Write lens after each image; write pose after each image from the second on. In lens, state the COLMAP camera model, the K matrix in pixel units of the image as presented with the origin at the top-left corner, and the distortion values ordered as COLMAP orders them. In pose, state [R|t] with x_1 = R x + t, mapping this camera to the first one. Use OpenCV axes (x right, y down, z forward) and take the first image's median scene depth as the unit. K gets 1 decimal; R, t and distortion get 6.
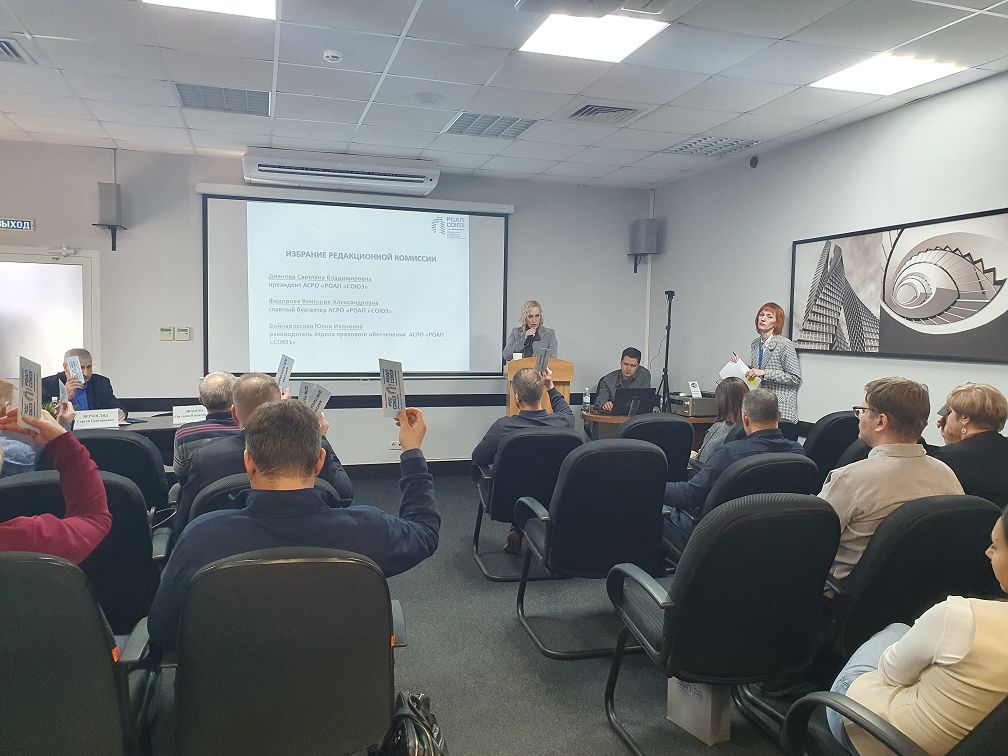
lens RADIAL K [[791.1, 0, 517.5], [0, 791.1, 379.4], [0, 0, 1]] dist [0.017142, -0.020769]
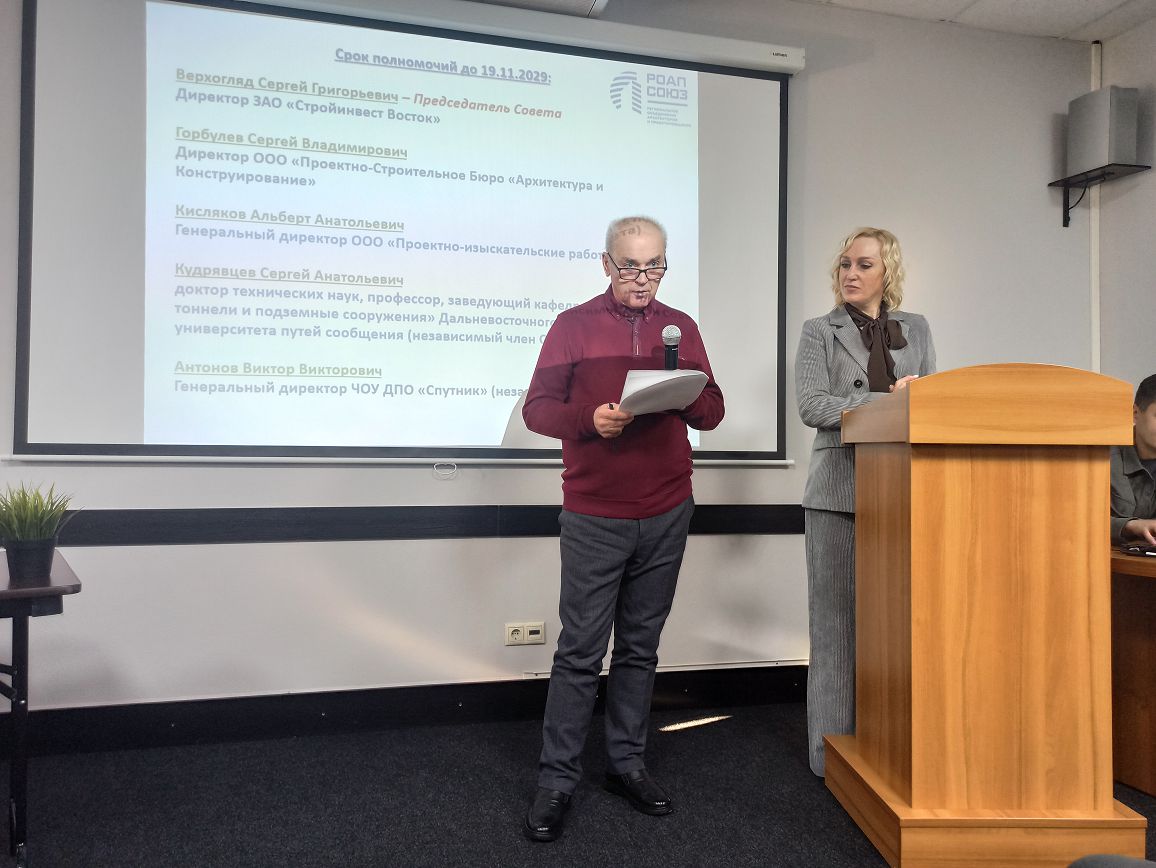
lens RADIAL K [[867.3, 0, 582.1], [0, 867.3, 442.2], [0, 0, 1]] dist [0.007408, -0.007665]
pose [[0.998708, -0.007556, -0.050250, -0.115834], [0.003527, 0.996805, -0.079799, 0.026005], [0.050693, 0.079518, 0.995544, 0.643730]]
